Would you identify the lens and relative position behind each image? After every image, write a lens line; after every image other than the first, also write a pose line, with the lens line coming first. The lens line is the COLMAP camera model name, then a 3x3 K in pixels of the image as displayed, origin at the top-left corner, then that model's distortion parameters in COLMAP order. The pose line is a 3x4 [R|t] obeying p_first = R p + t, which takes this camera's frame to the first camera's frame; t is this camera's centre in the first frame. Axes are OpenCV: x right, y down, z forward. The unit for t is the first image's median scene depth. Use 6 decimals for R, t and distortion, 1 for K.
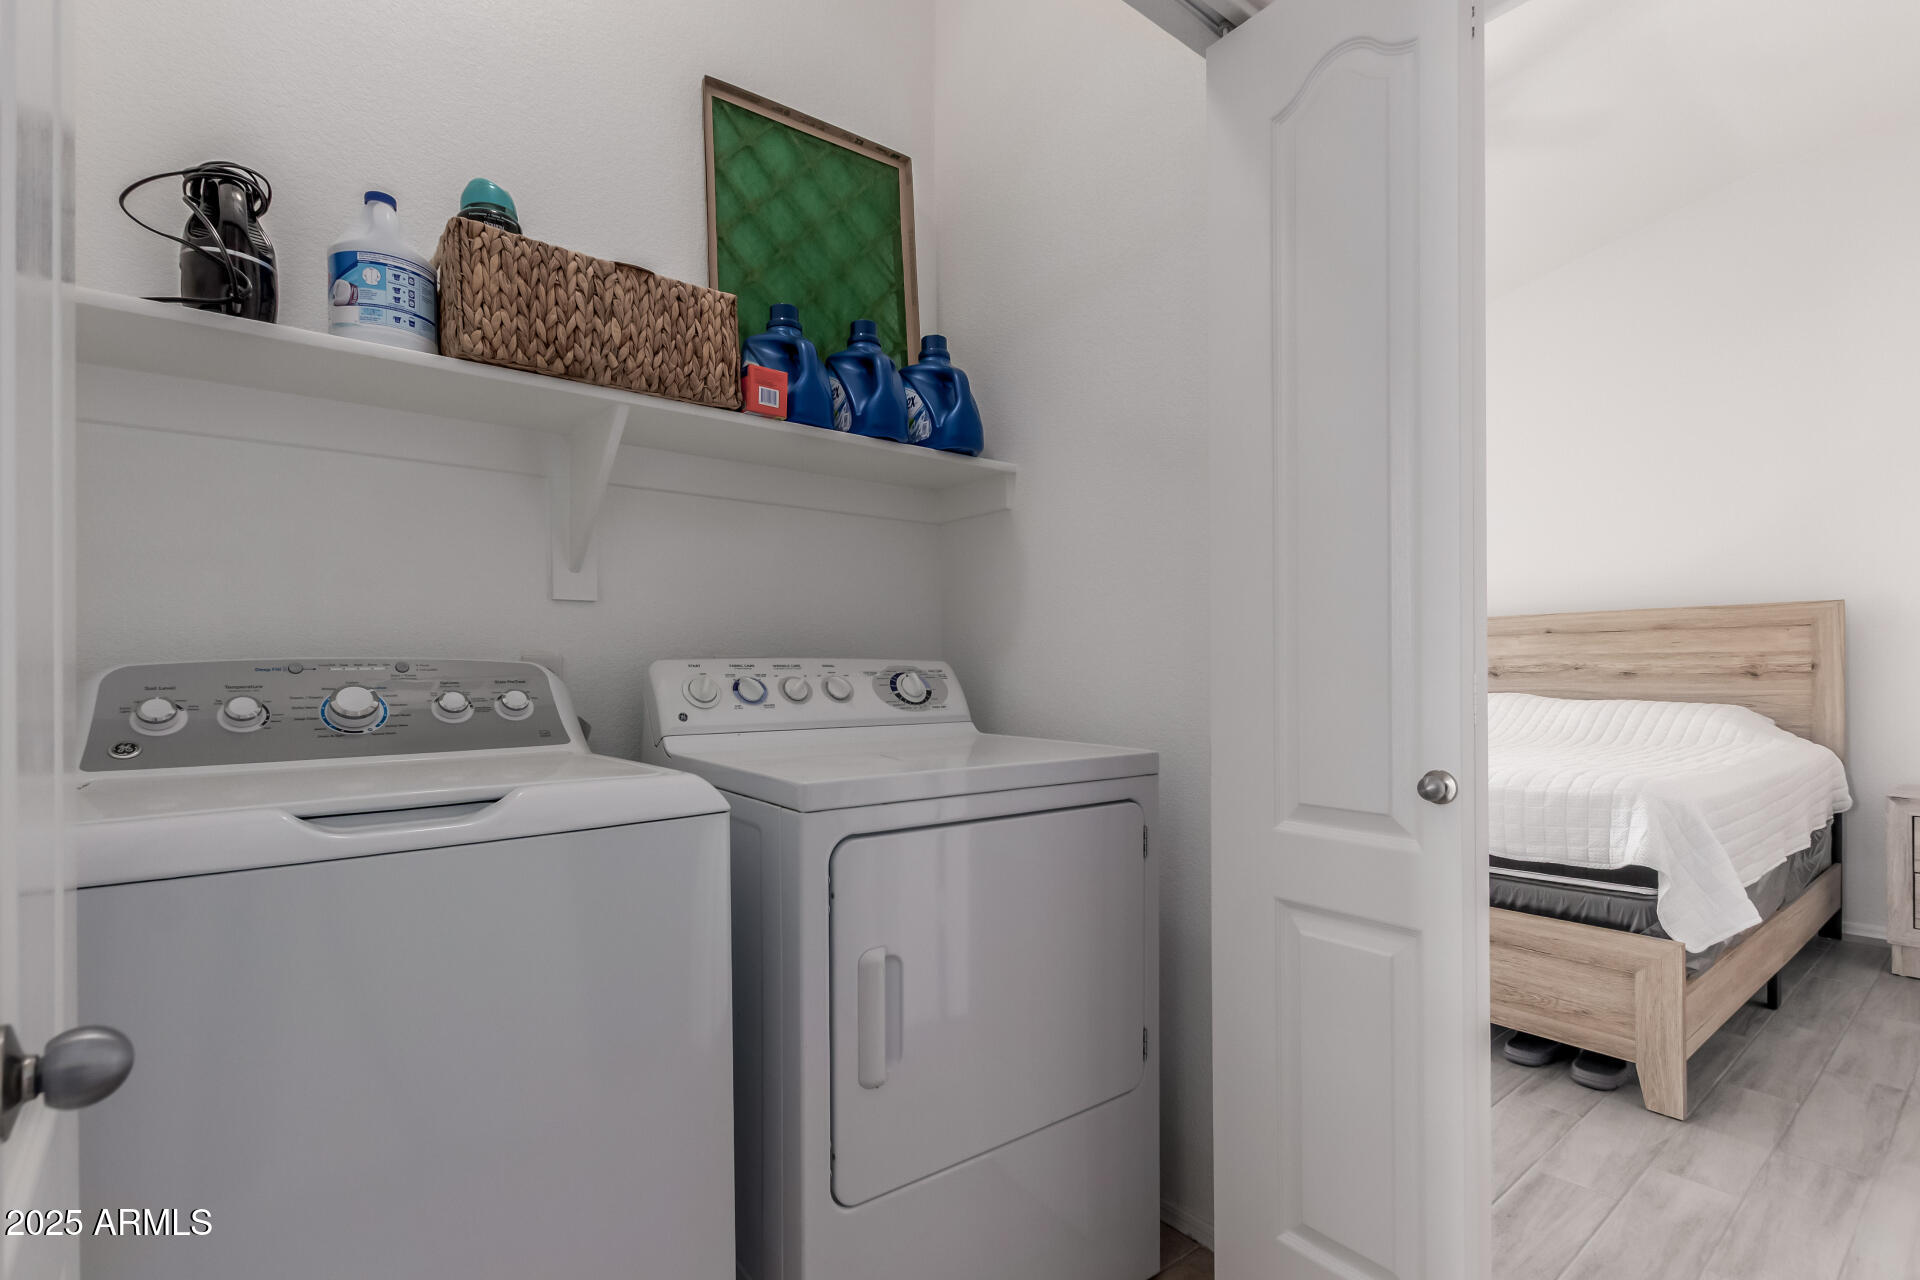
lens RADIAL K [[889.9, 0, 965.9], [0, 889.9, 658.2], [0, 0, 1]] dist [0.002683, -0.001154]
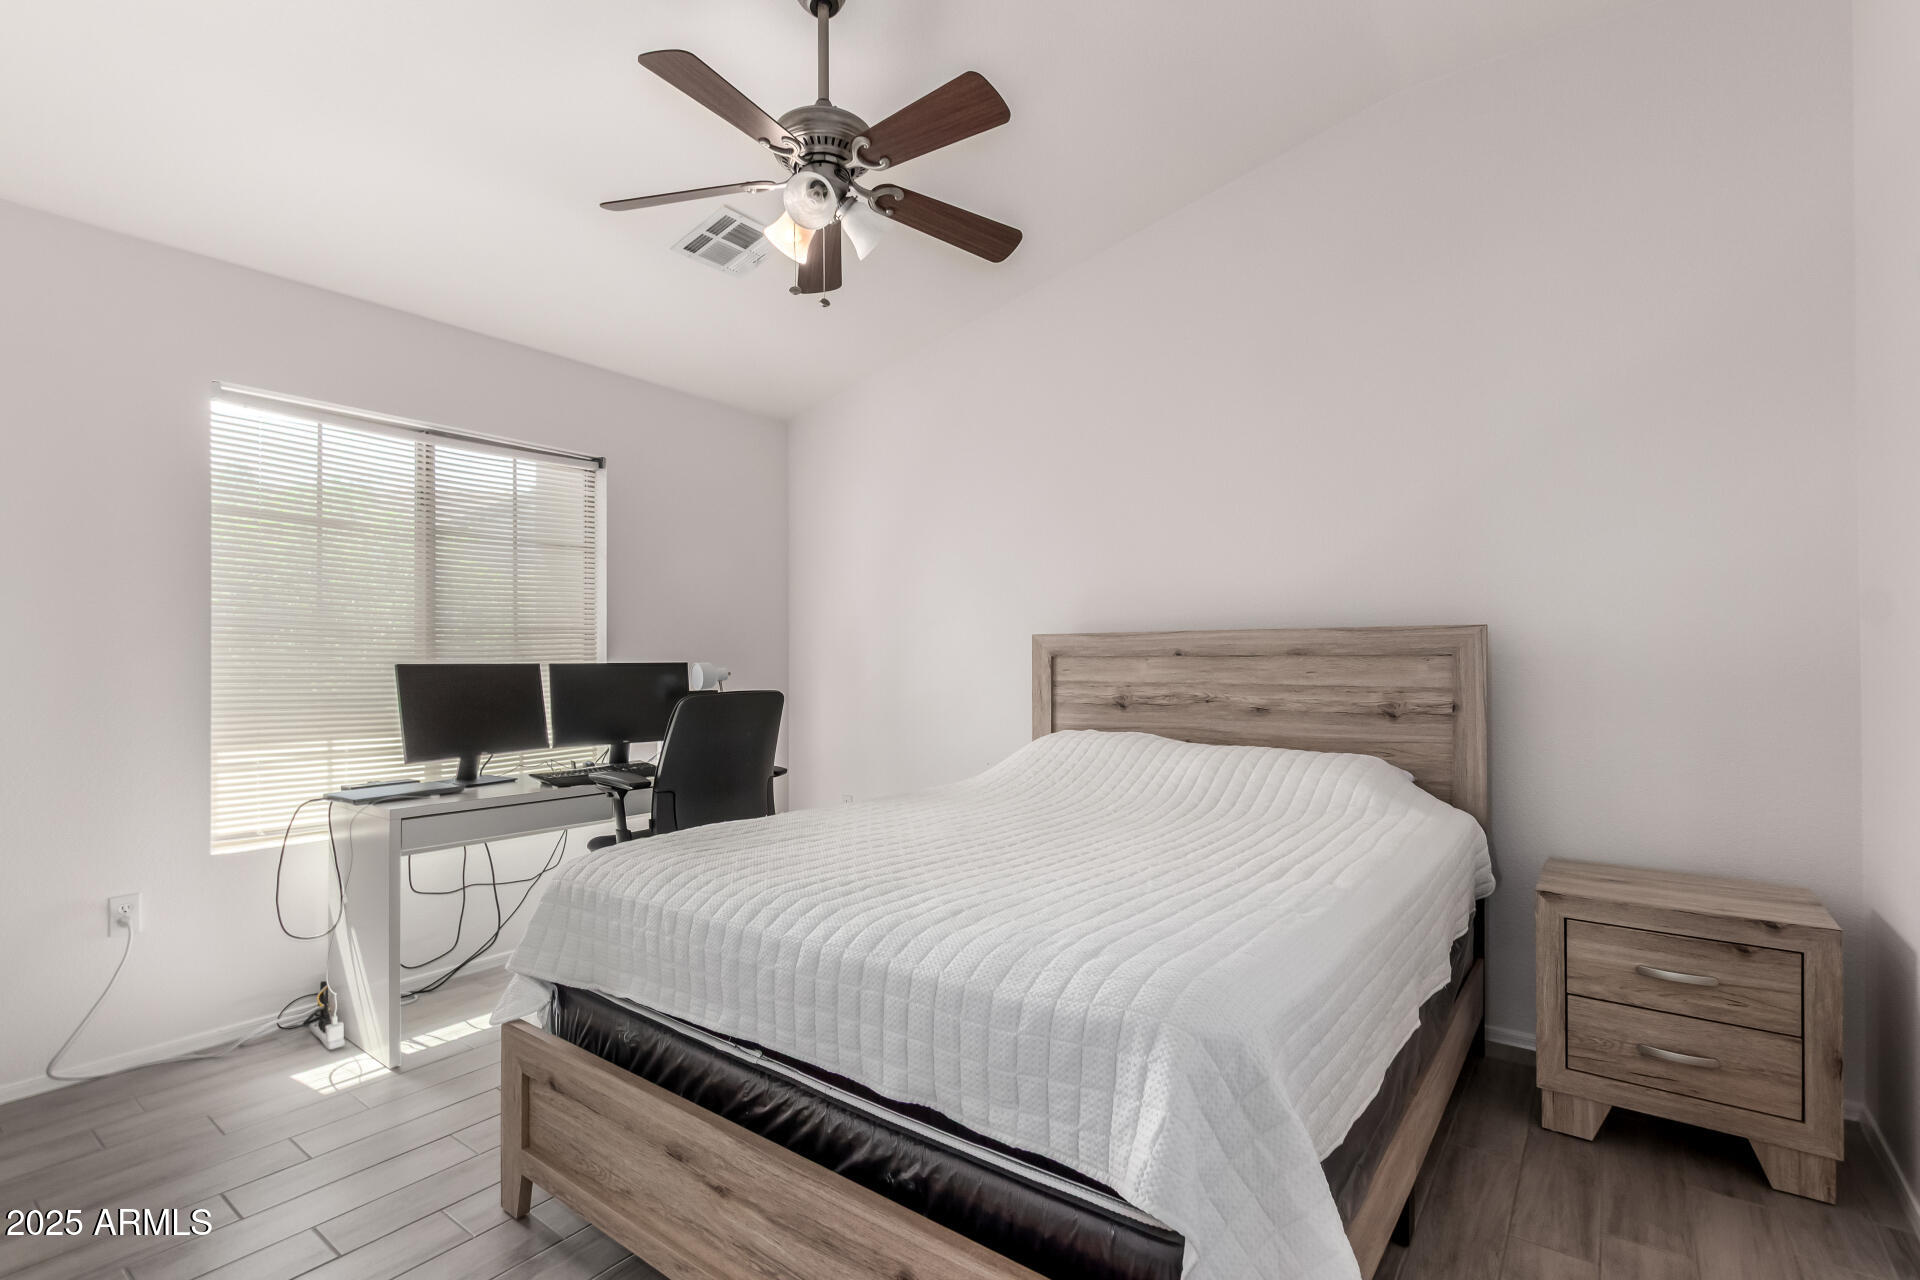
lens RADIAL K [[889.9, 0, 957.5], [0, 889.9, 642.2], [0, 0, 1]] dist [0.002683, -0.001154]
pose [[0.968812, 0.010811, 0.247561, 0.327923], [-0.007610, 0.999875, -0.013884, -0.034242], [-0.247680, 0.011567, 0.968773, 0.343593]]
